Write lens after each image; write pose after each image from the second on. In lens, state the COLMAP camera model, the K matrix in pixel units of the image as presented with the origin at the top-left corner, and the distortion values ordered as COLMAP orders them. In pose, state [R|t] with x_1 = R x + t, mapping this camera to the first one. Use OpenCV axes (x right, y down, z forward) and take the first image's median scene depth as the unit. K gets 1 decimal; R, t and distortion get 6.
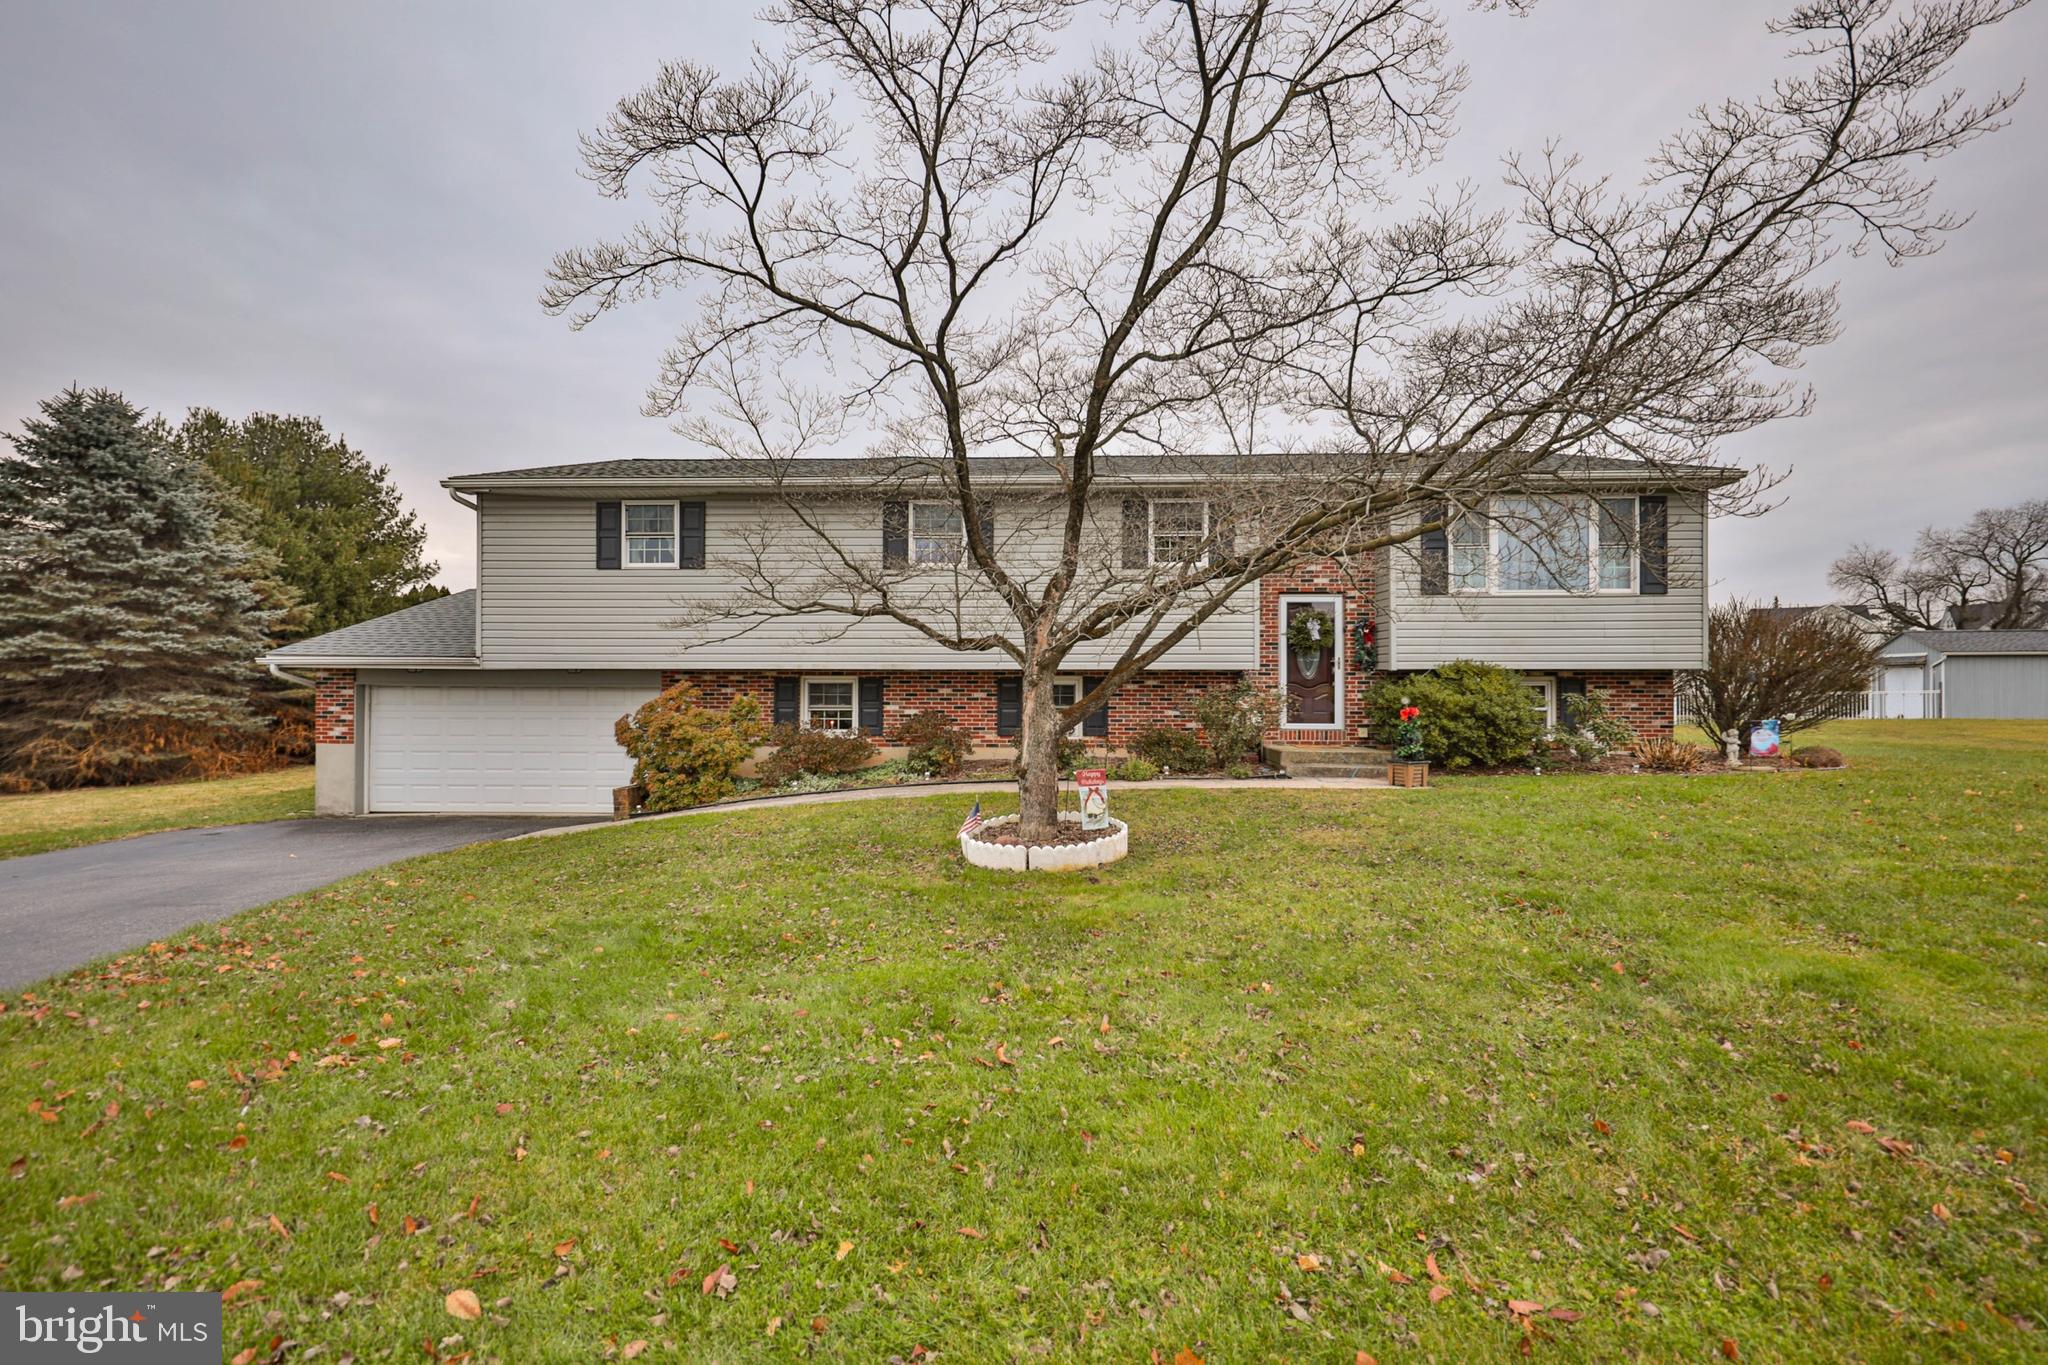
lens RADIAL K [[761.9, 0, 1024.0], [0, 761.9, 682.5], [0, 0, 1]] dist [-0.050295, -0.000050]
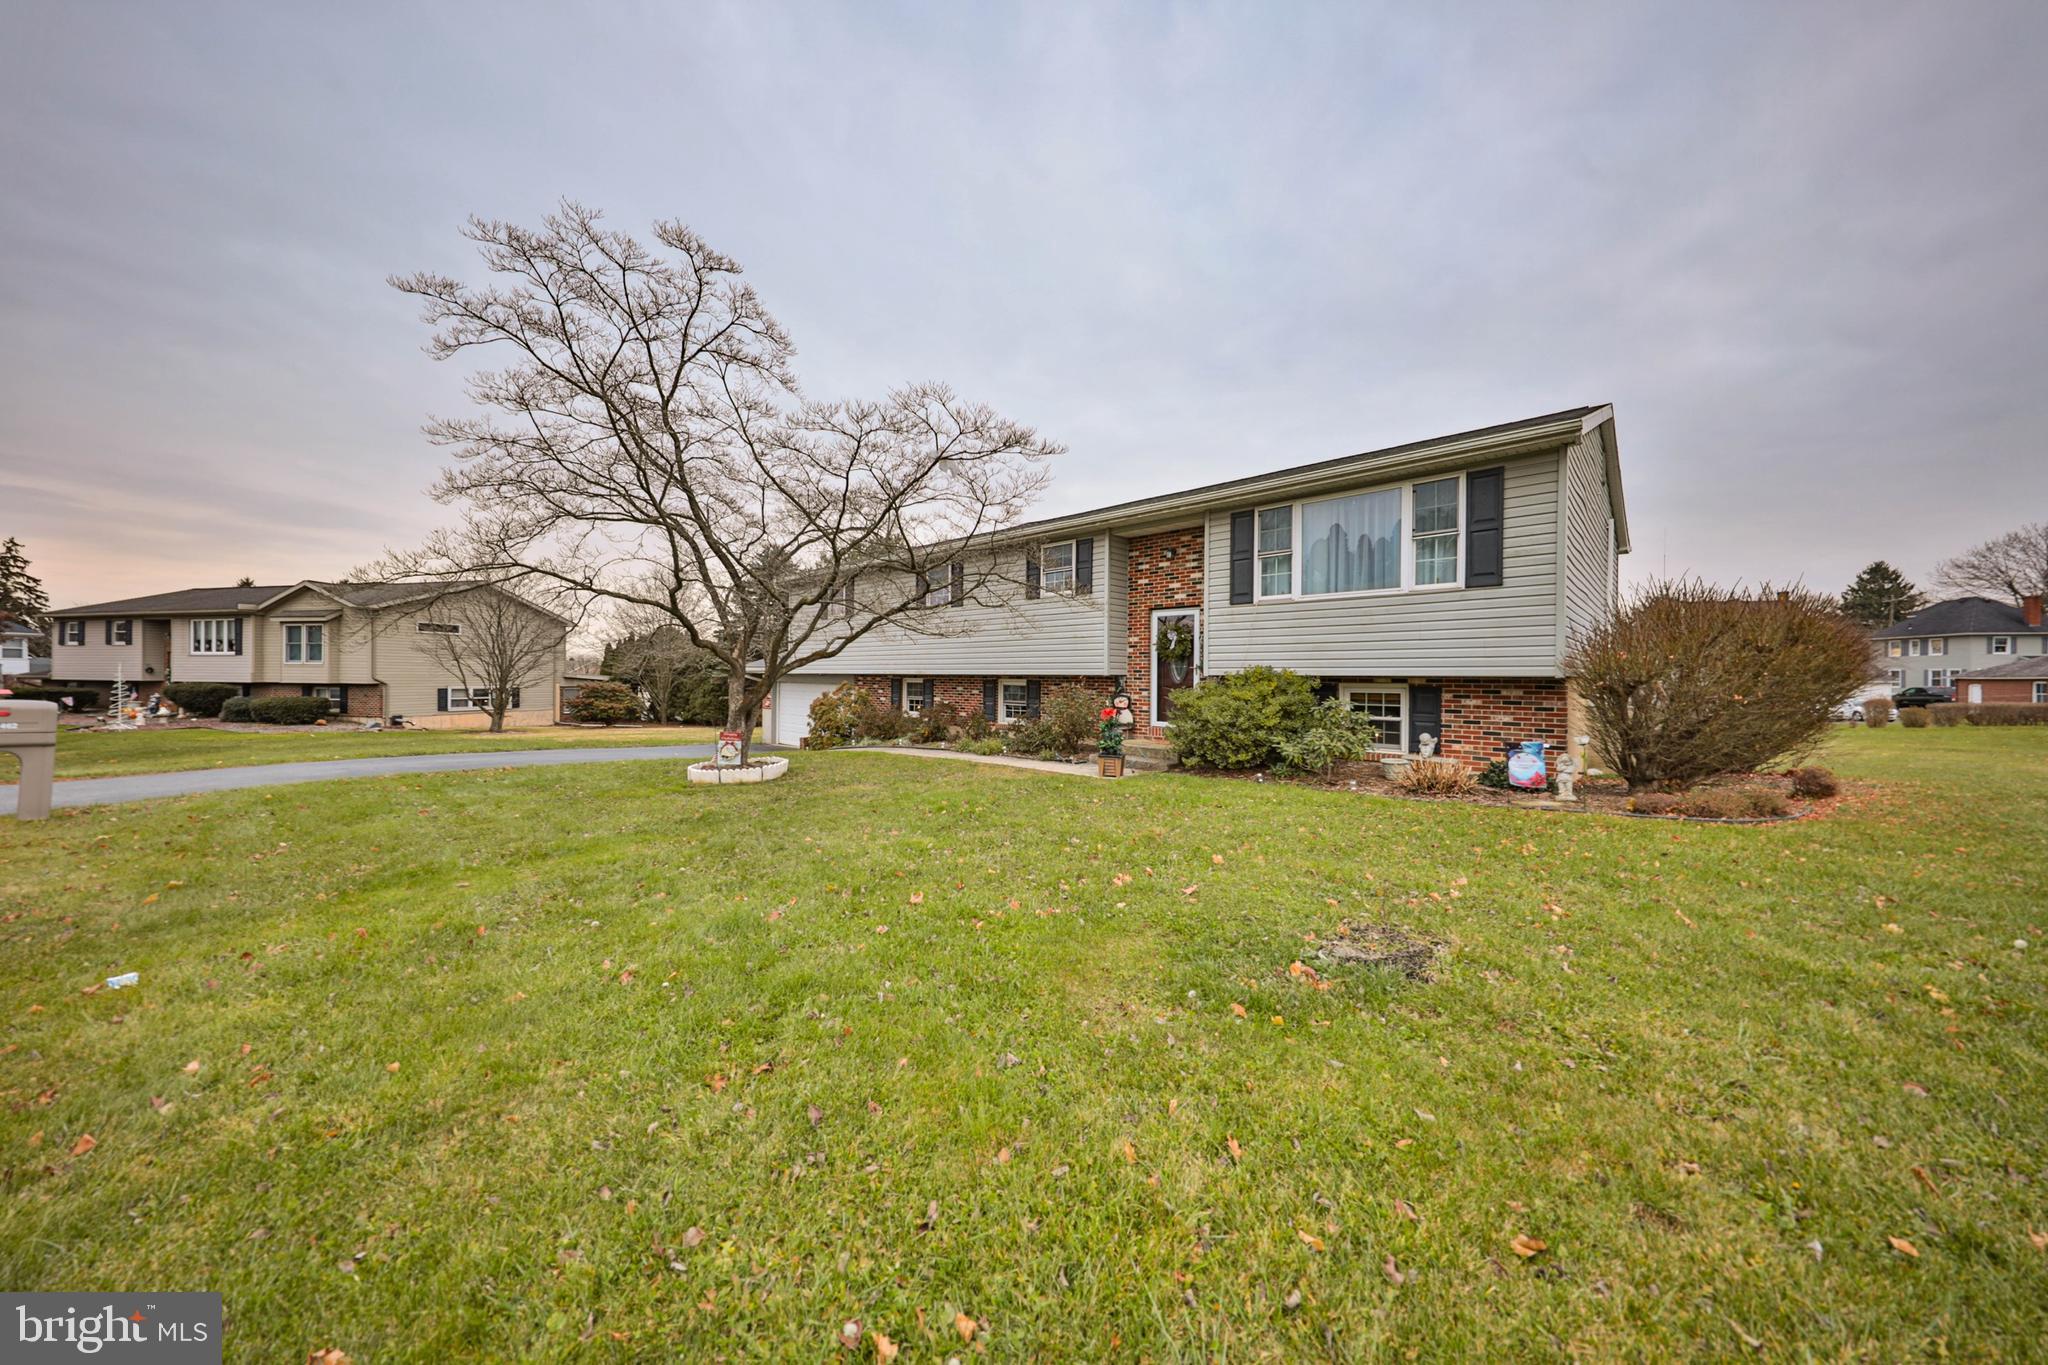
lens RADIAL K [[797.0, 0, 1024.0], [0, 797.0, 682.5], [0, 0, 1]] dist [-0.000358, -0.000019]
pose [[0.718204, 0.010633, -0.695752, 1.102176], [-0.011334, 0.999929, 0.003582, -0.007963], [0.695741, 0.005313, 0.718274, -0.021886]]
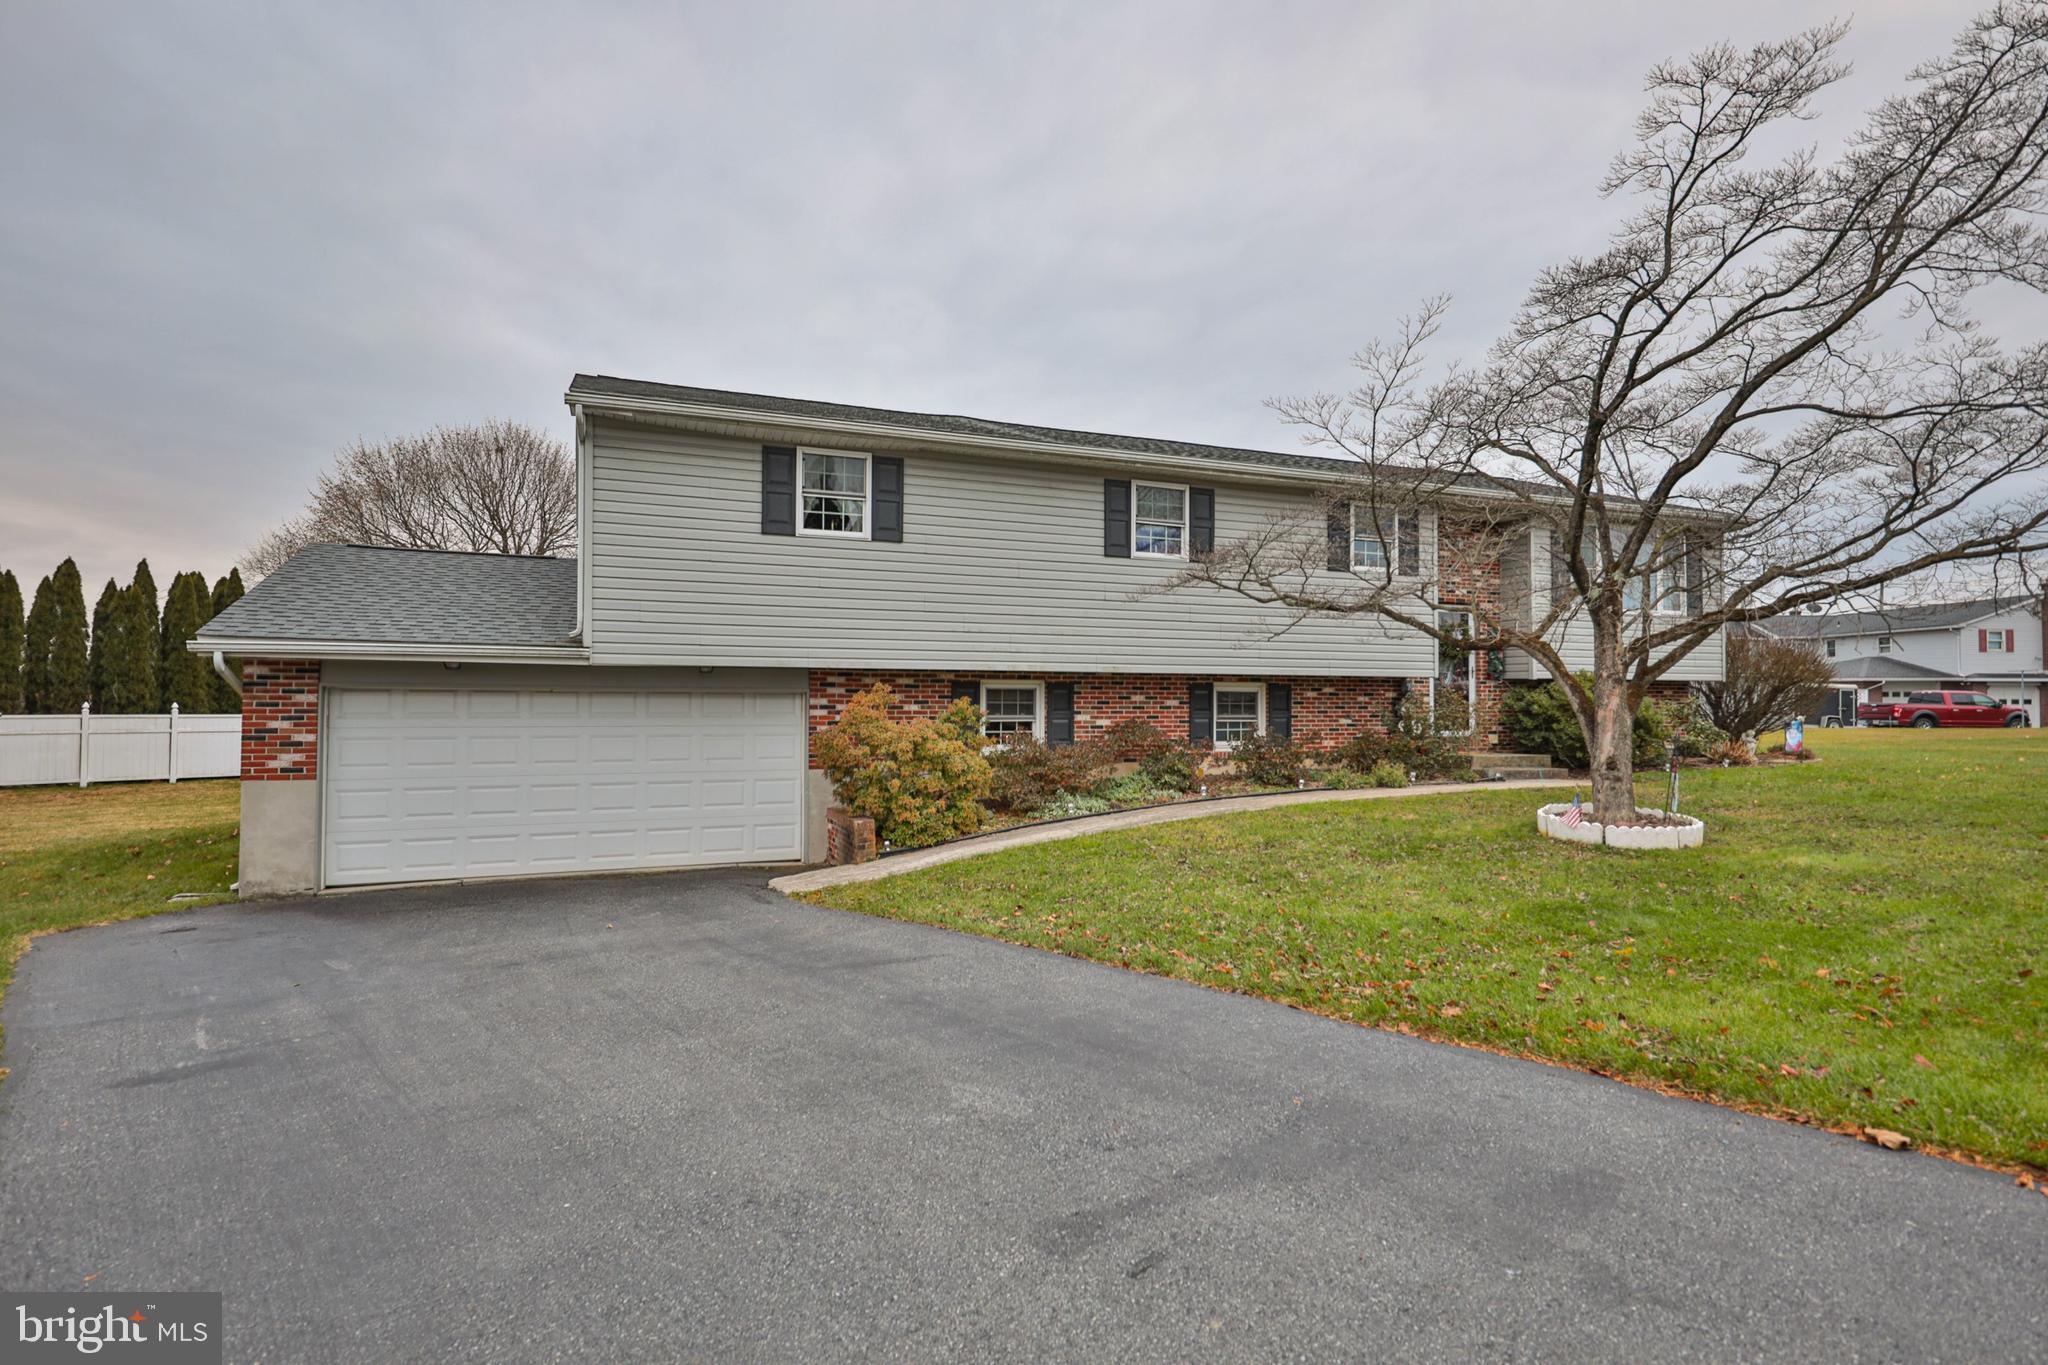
lens RADIAL K [[1002.2, 0, 1024.0], [0, 1002.2, 682.5], [0, 0, 1]] dist [-0.057149, 0.000117]
pose [[0.925454, 0.007916, 0.378776, -0.689591], [-0.005587, 0.999958, -0.007247, 0.002167], [-0.378818, 0.004591, 0.925460, -0.017922]]
